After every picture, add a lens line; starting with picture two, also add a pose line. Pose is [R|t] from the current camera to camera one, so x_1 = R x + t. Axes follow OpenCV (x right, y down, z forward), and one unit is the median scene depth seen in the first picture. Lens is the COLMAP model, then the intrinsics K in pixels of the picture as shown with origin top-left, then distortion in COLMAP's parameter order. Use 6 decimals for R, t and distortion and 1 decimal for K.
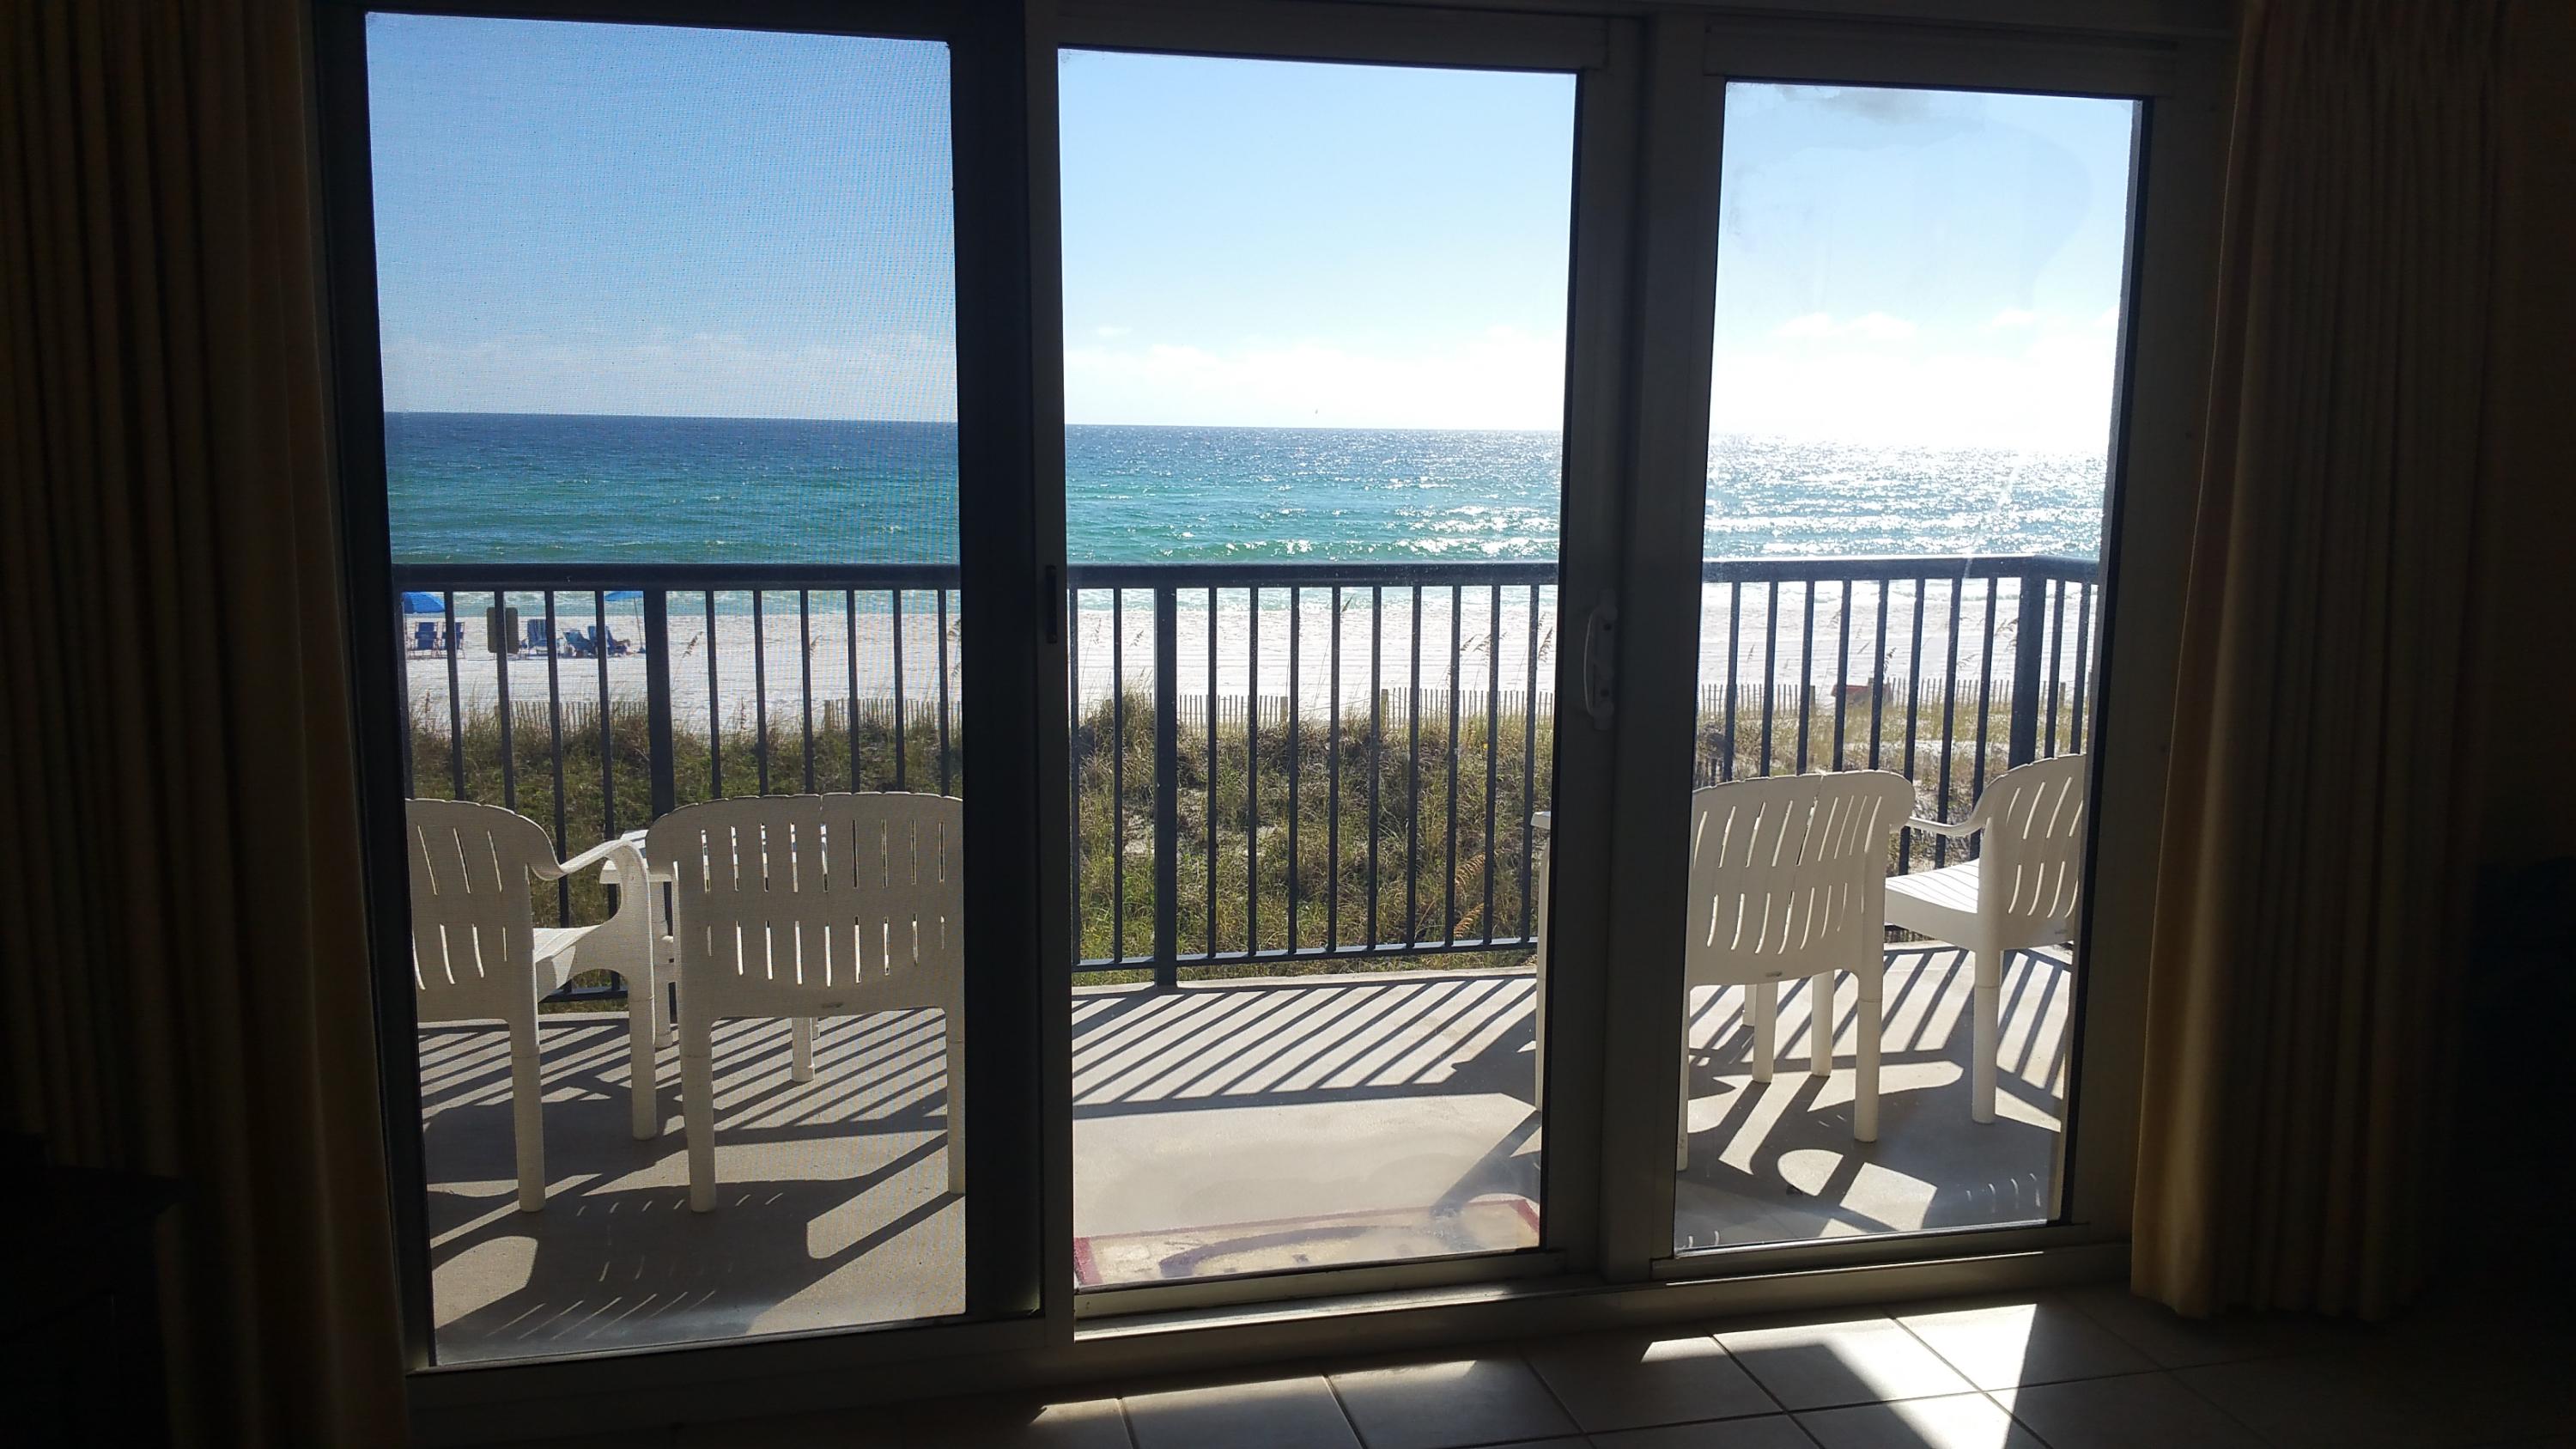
lens RADIAL K [[2028.1, 0, 1288.0], [0, 2028.1, 724.5], [0, 0, 1]] dist [0.139410, -0.302670]
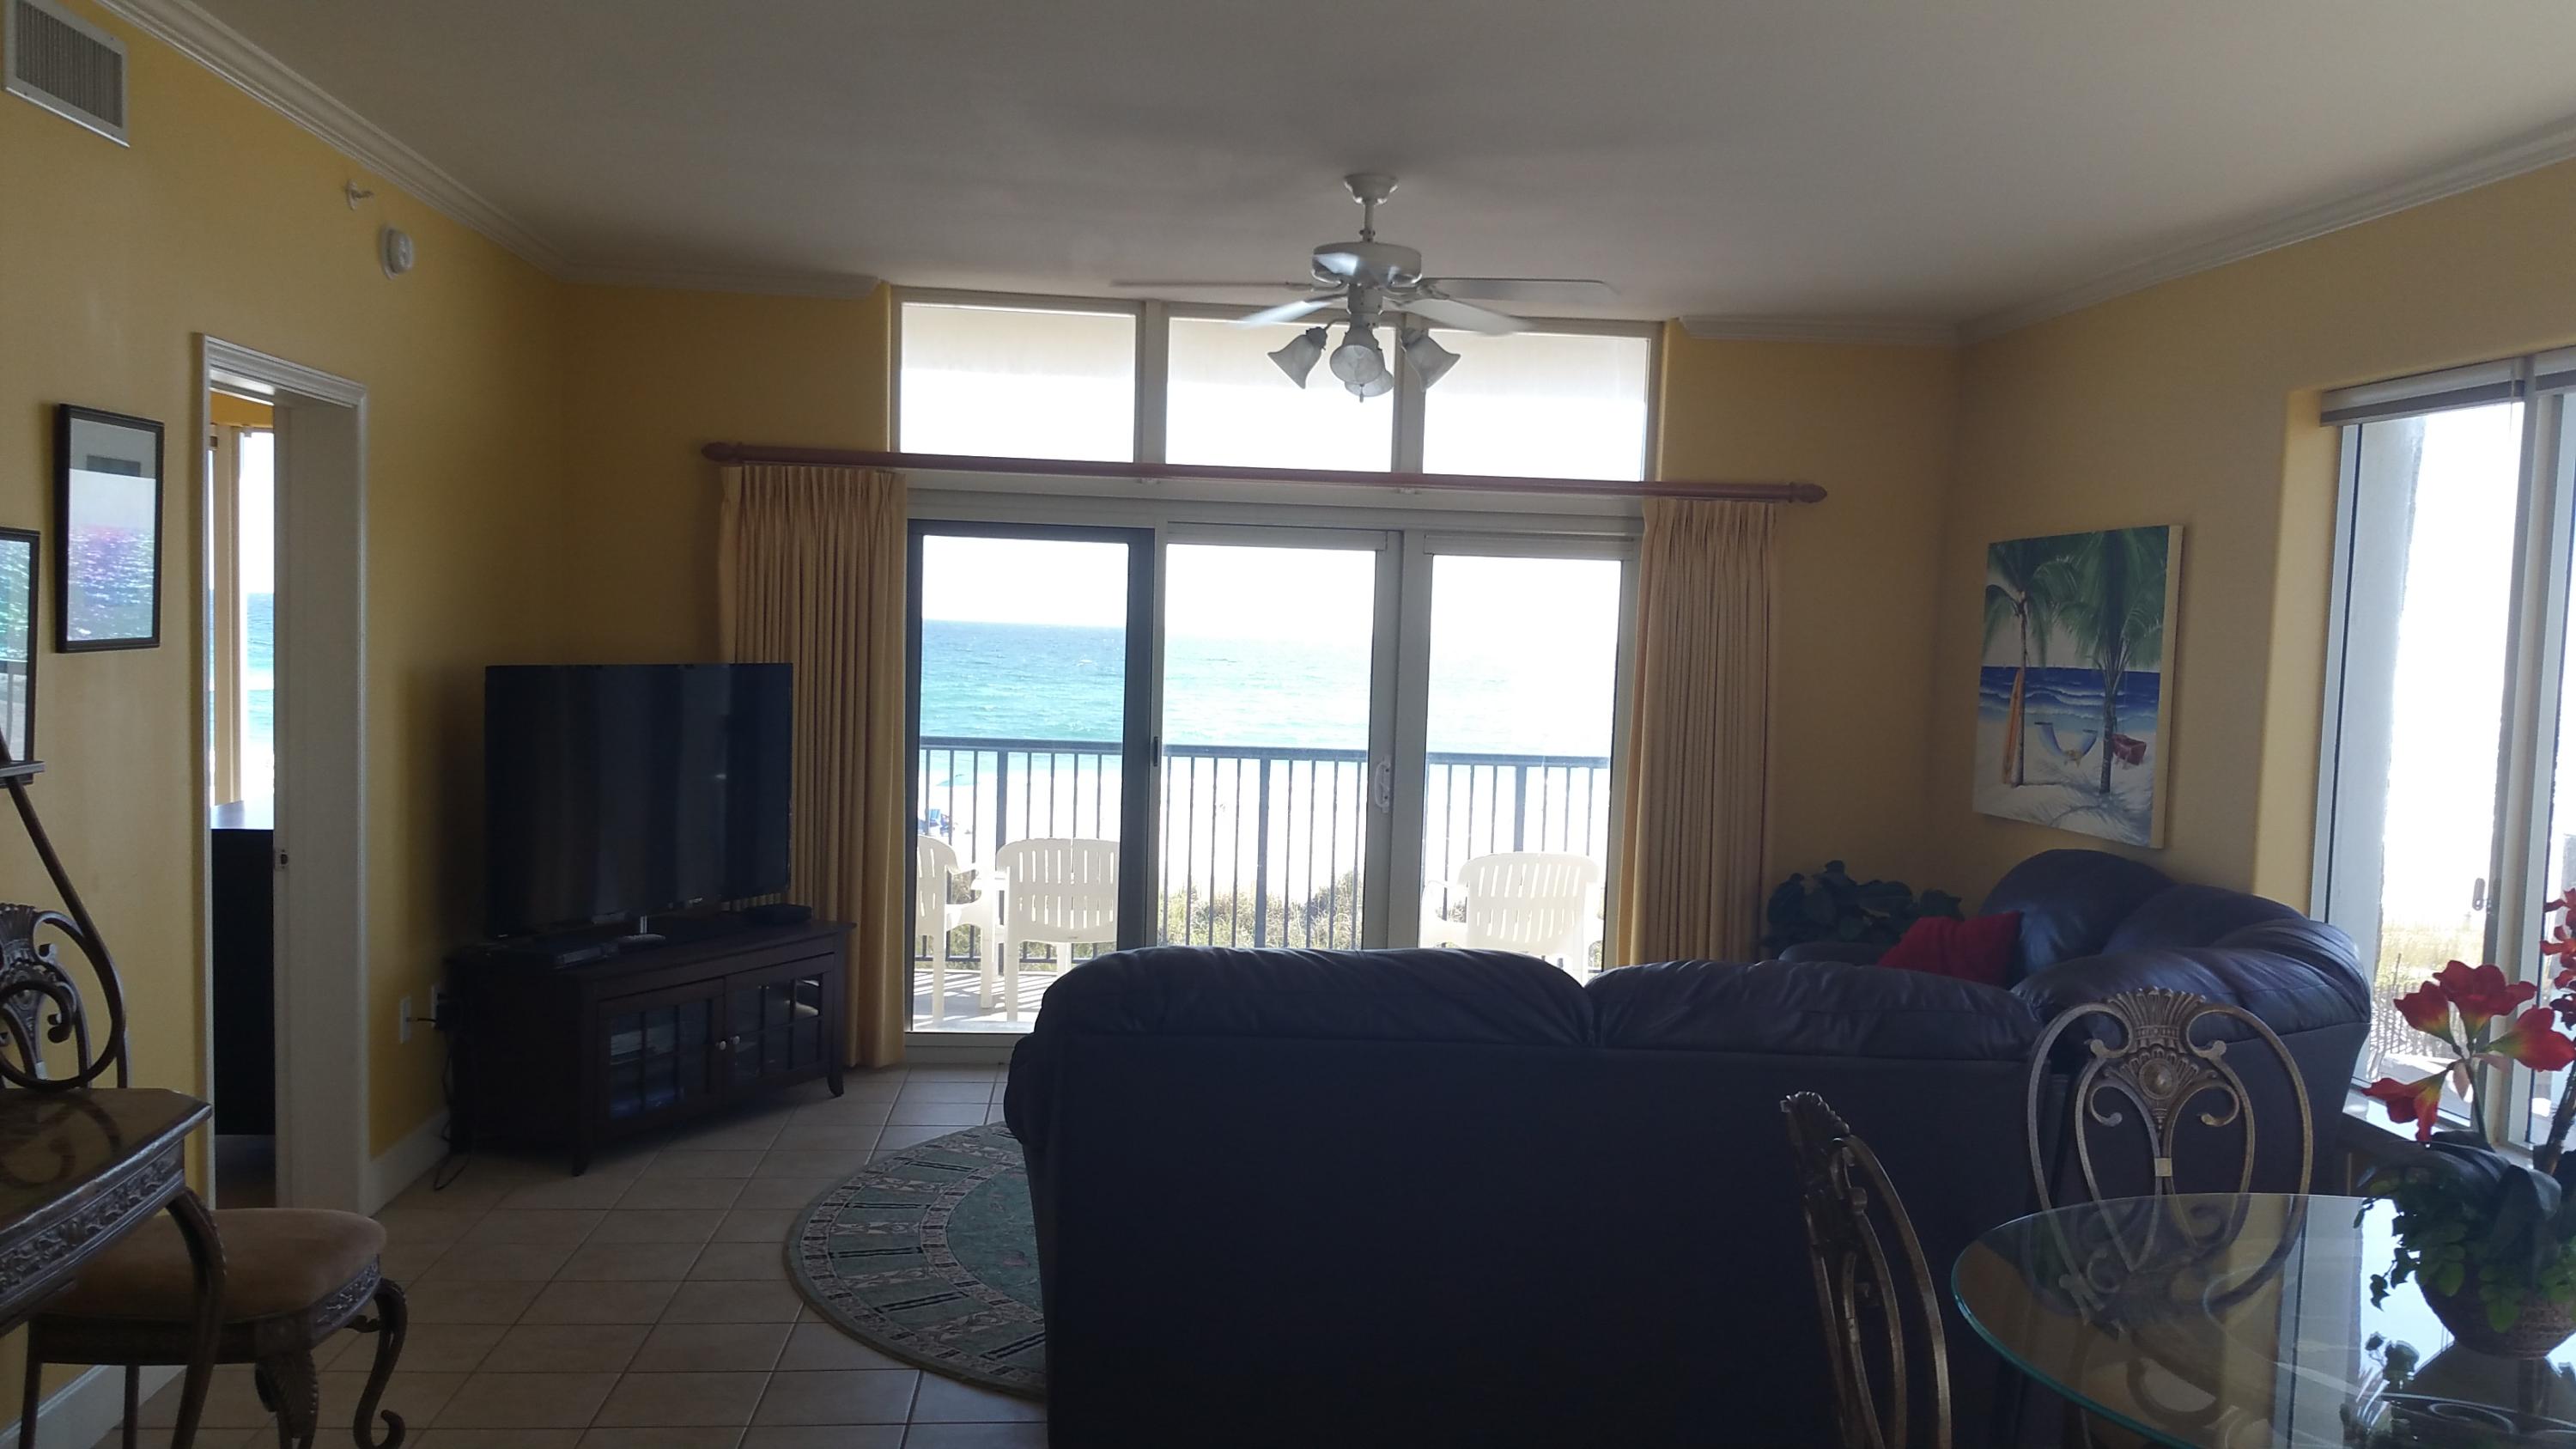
lens RADIAL K [[2049.5, 0, 1279.1], [0, 2049.5, 744.3], [0, 0, 1]] dist [0.084416, -0.167533]
pose [[0.988509, 0.023402, -0.149338, 0.229489], [-0.036884, 0.995424, -0.088156, 0.082041], [0.146591, 0.092651, 0.984849, -0.831867]]
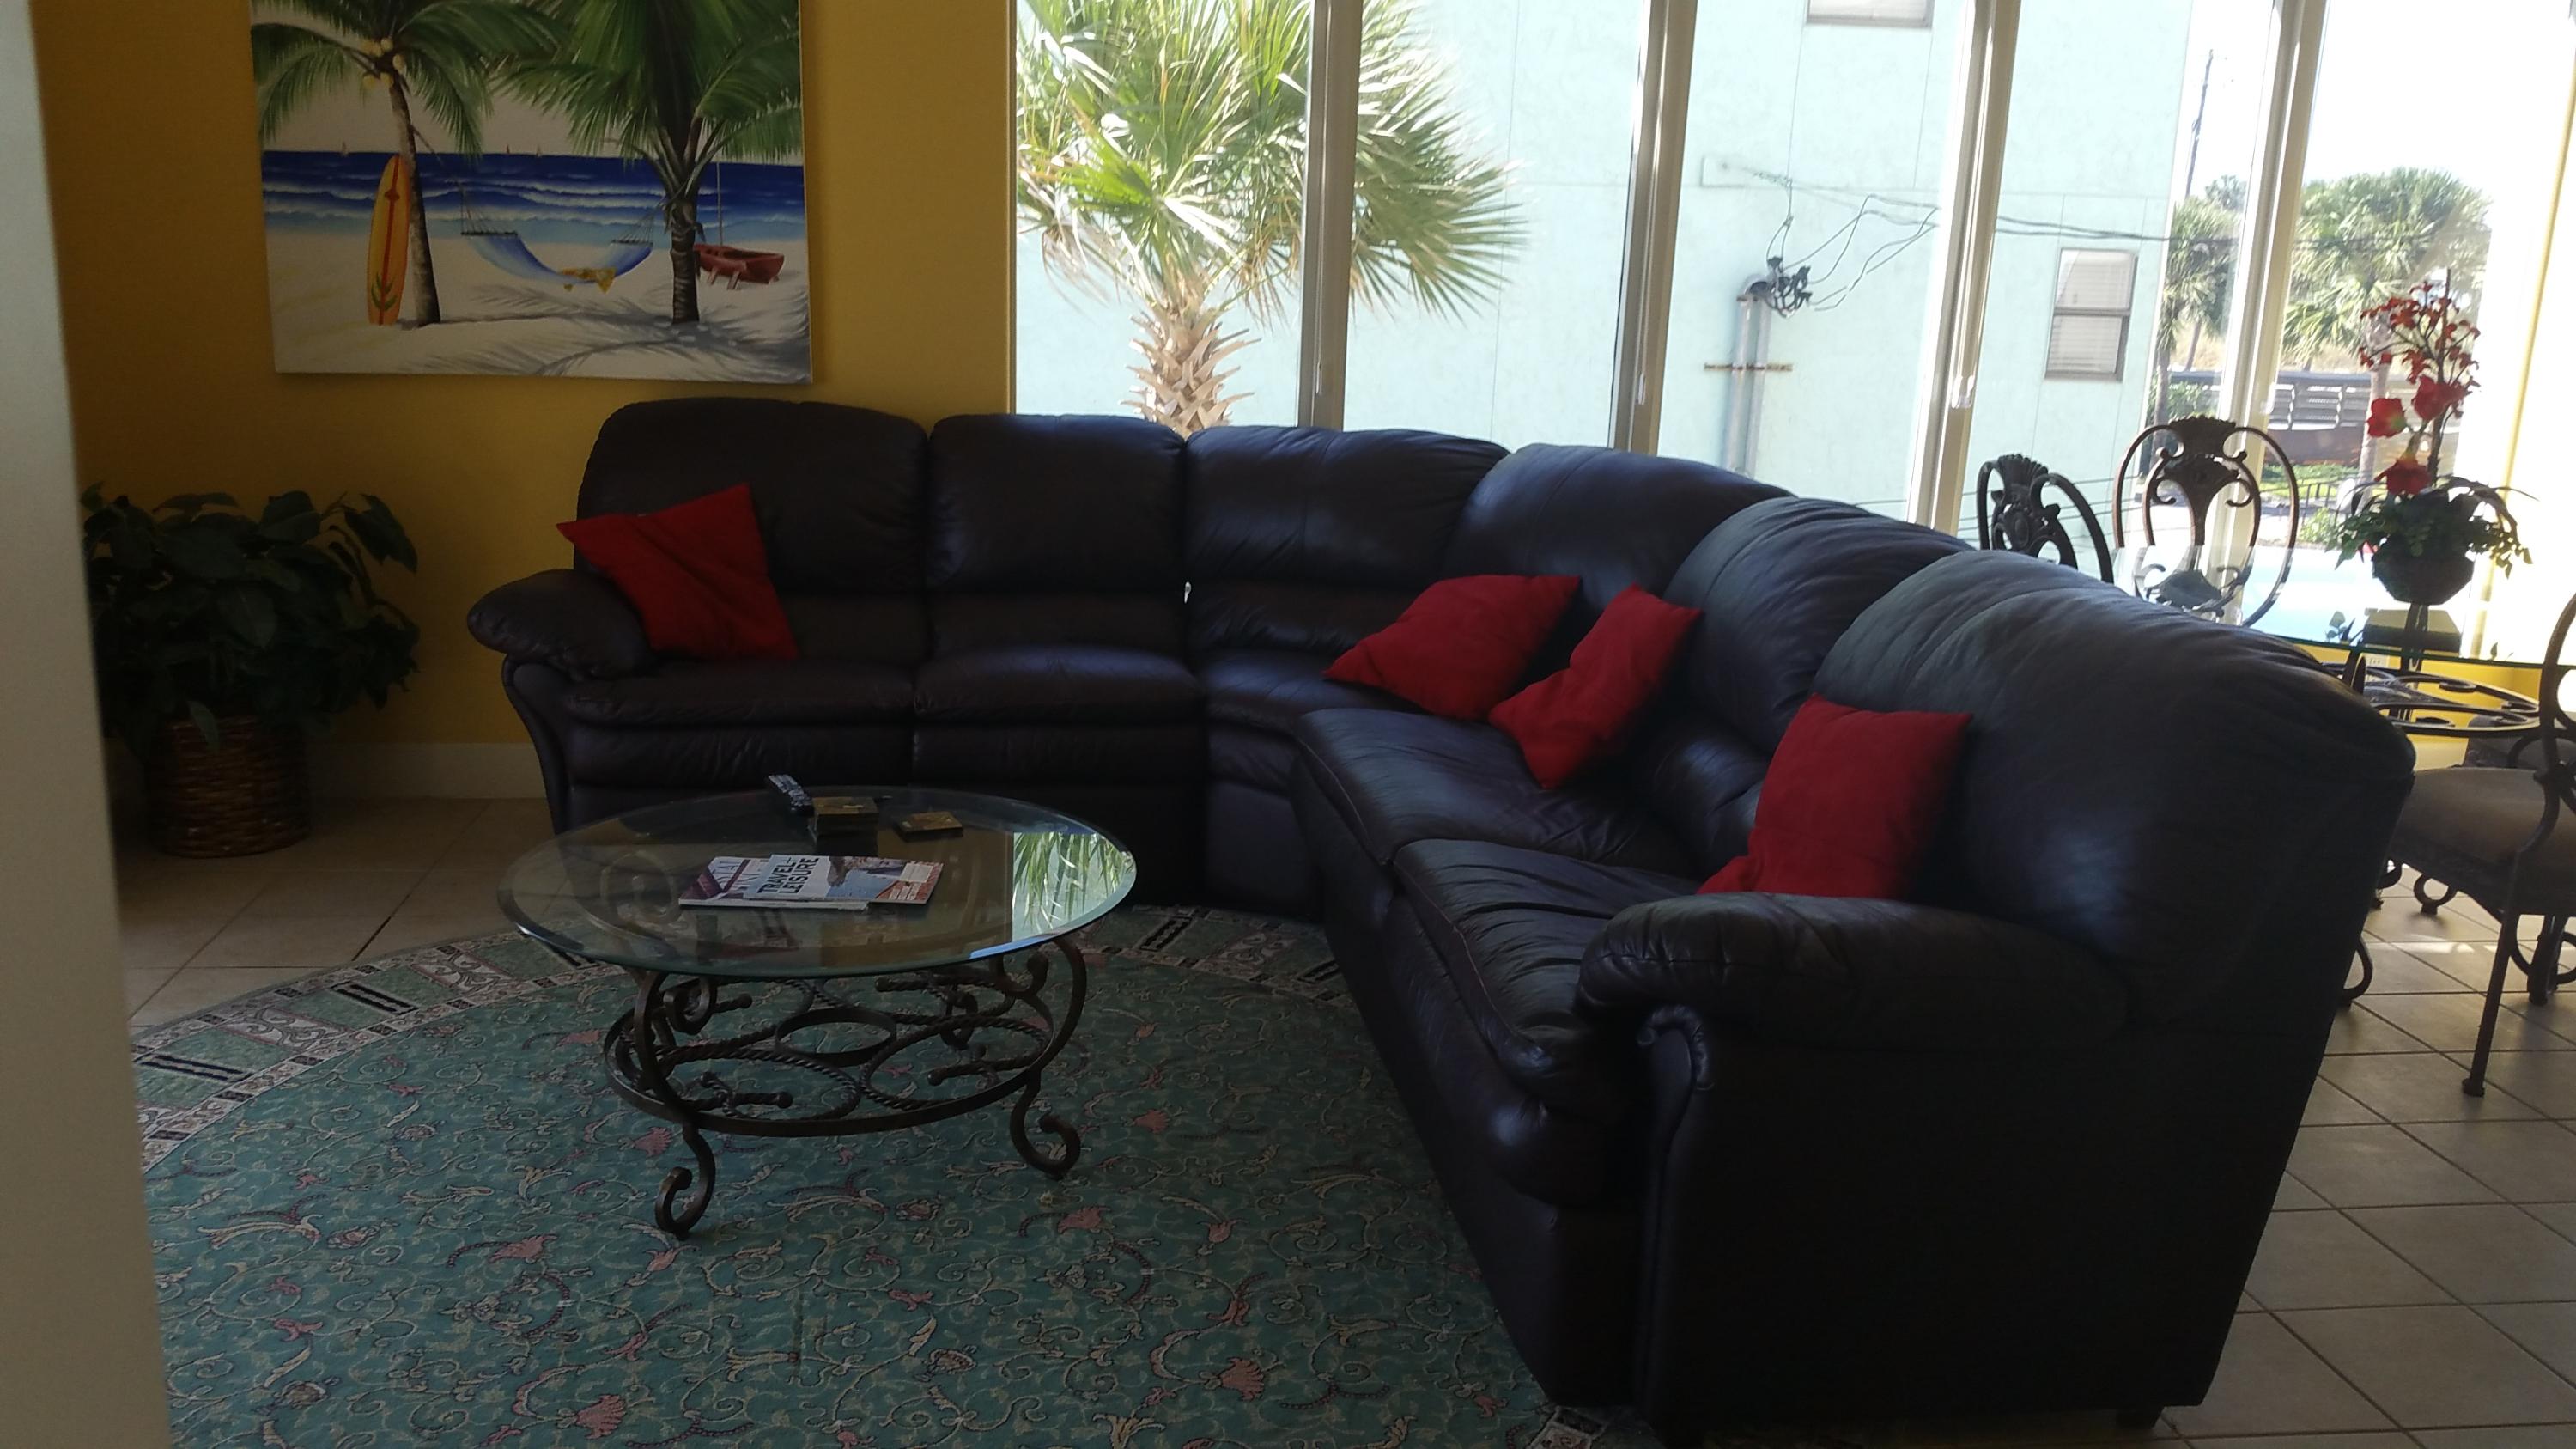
lens RADIAL K [[2028.1, 0, 1288.0], [0, 2028.1, 724.5], [0, 0, 1]] dist [0.139410, -0.302670]
pose [[0.148843, -0.239529, 0.959412, -0.373399], [0.115828, 0.967764, 0.223645, -0.012359], [-0.982054, 0.077839, 0.171789, -0.004734]]
